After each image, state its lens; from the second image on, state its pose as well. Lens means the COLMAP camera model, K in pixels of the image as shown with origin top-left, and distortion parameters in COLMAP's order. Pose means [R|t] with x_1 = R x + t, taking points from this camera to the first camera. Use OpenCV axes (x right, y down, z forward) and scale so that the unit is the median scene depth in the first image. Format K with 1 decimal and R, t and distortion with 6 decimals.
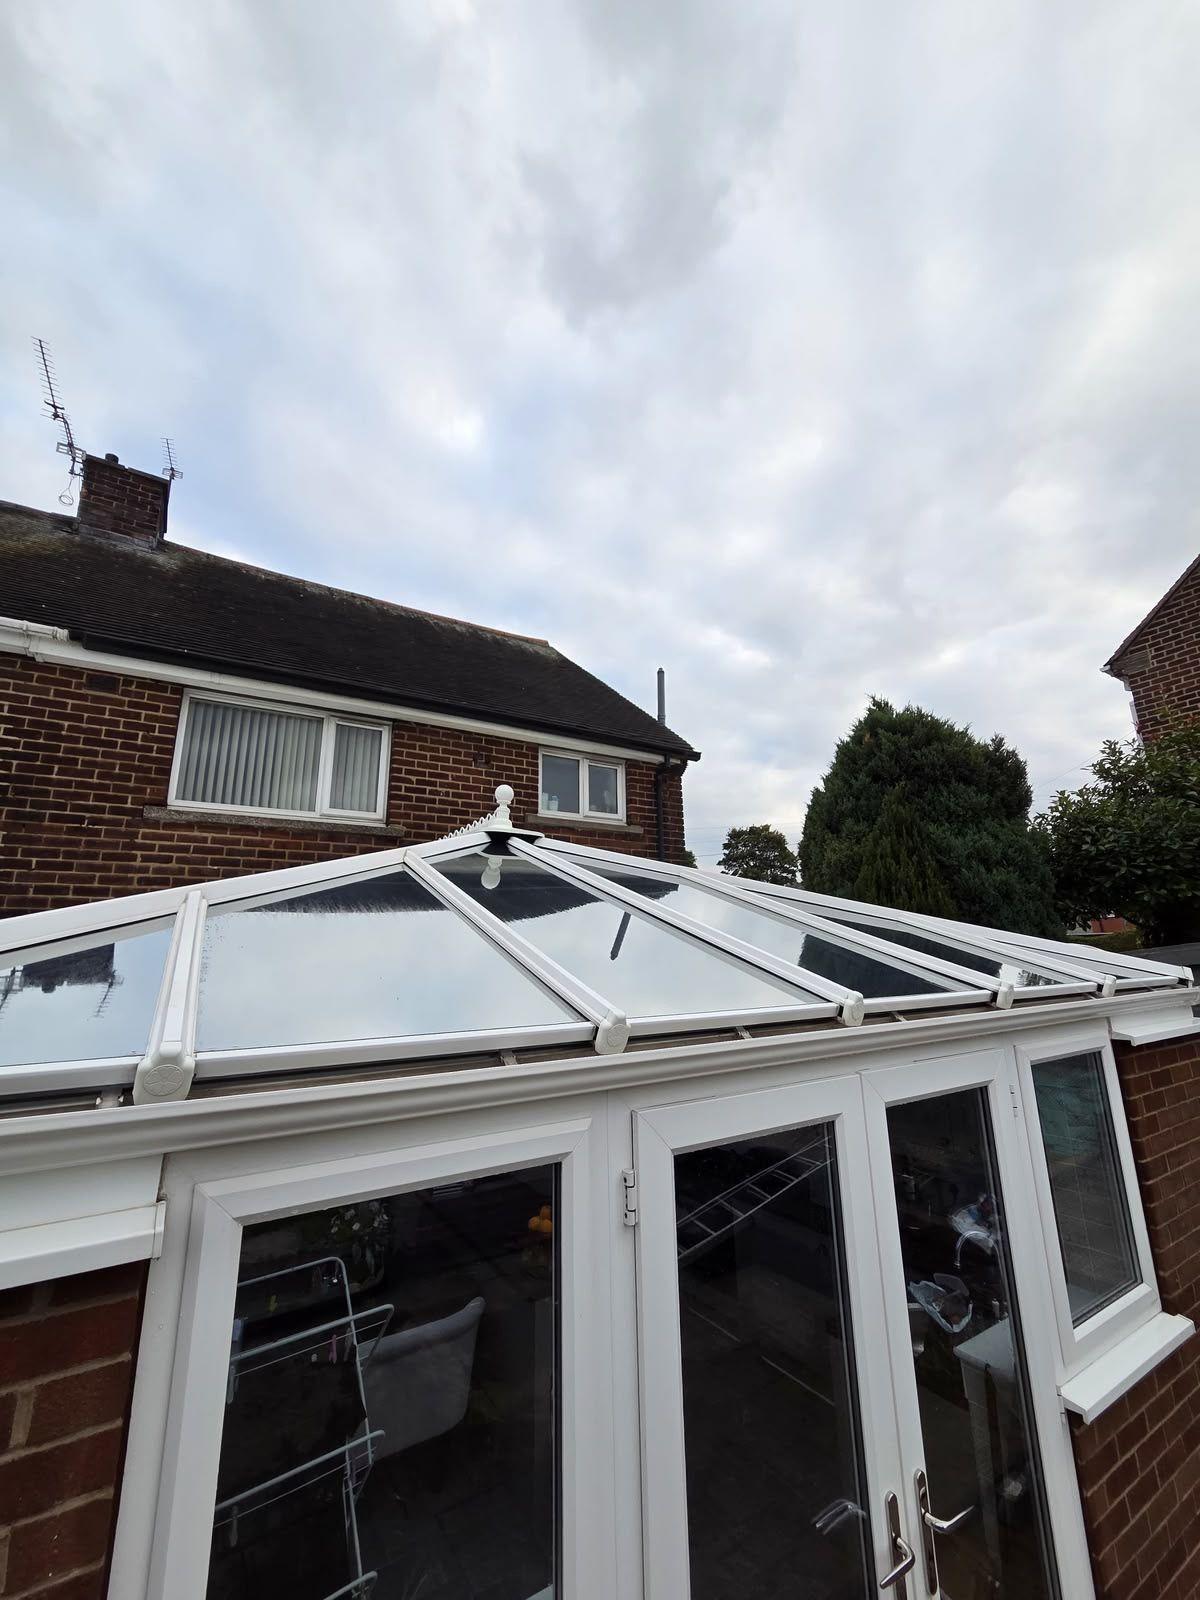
lens RADIAL K [[644.1, 0, 600.0], [0, 644.1, 800.0], [0, 0, 1]] dist [0.000974, 0.000120]
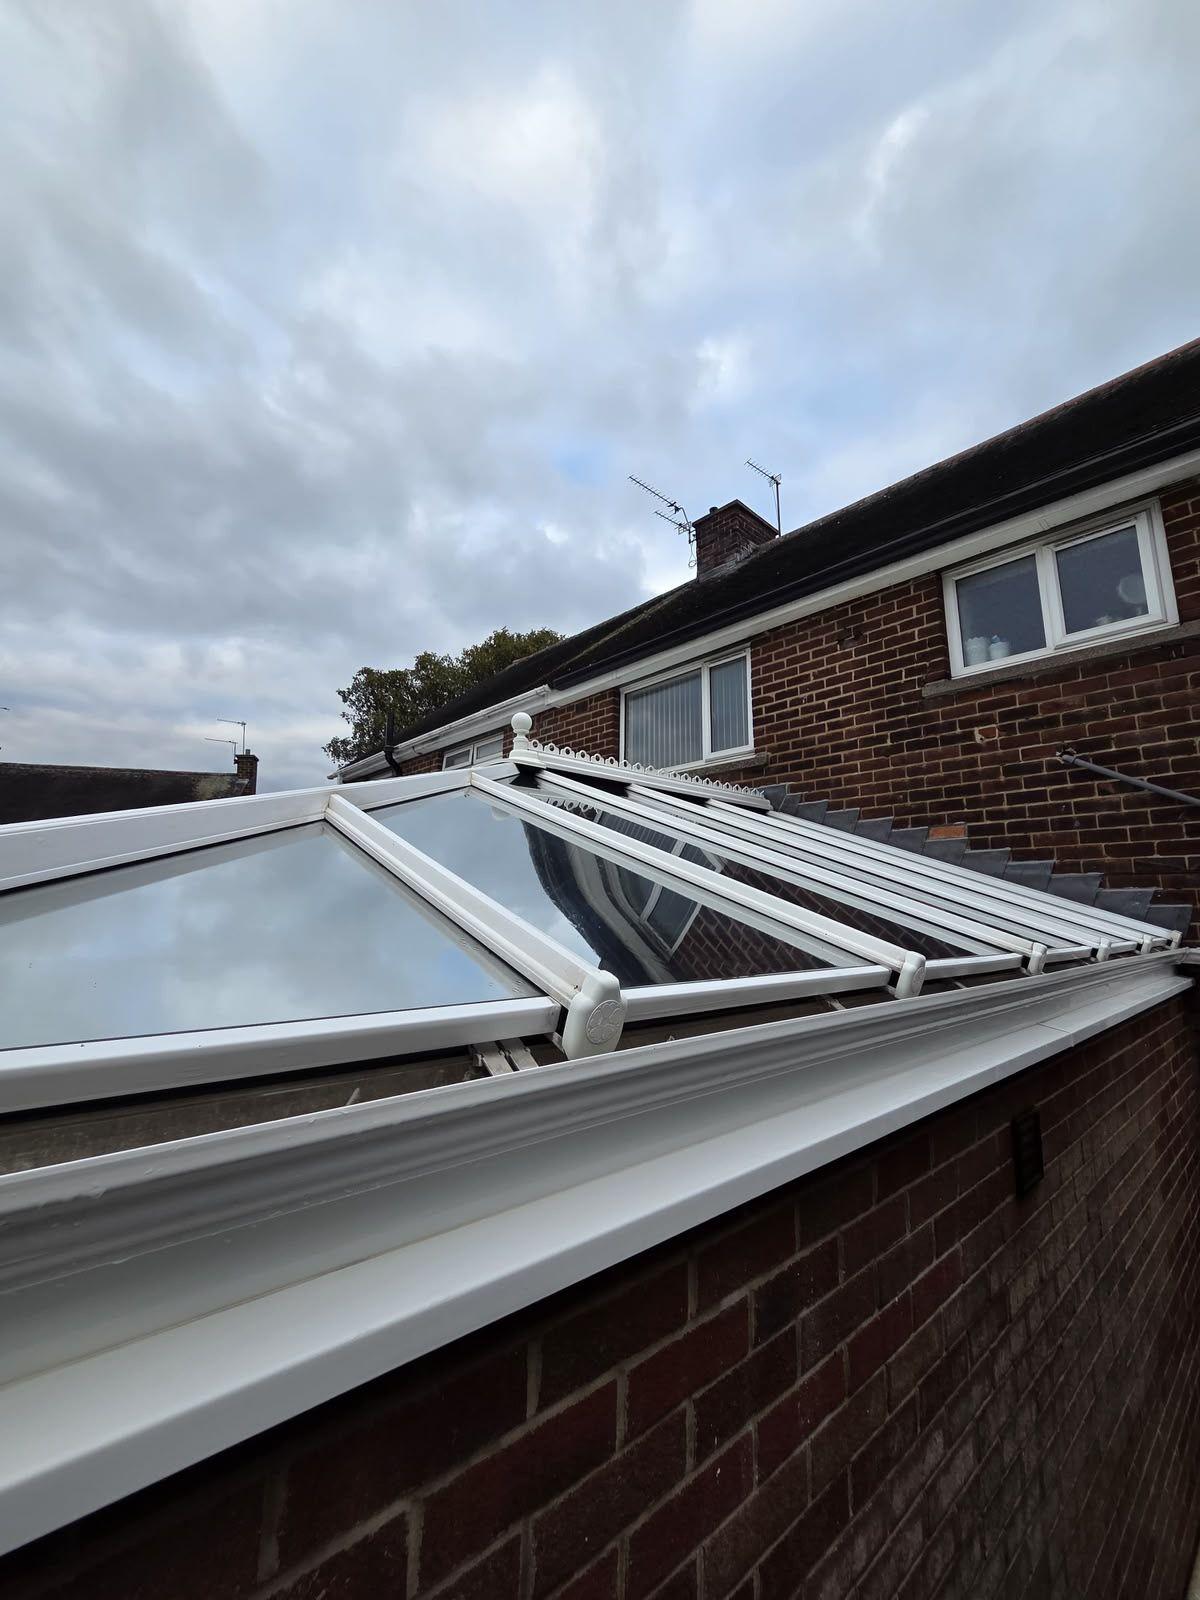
lens RADIAL K [[644.1, 0, 600.0], [0, 644.1, 800.0], [0, 0, 1]] dist [0.000974, 0.000120]
pose [[0.180553, -0.143666, -0.973016, 0.472353], [0.220575, 0.969991, -0.102289, 0.136402], [0.958513, -0.196155, 0.206824, 0.559316]]
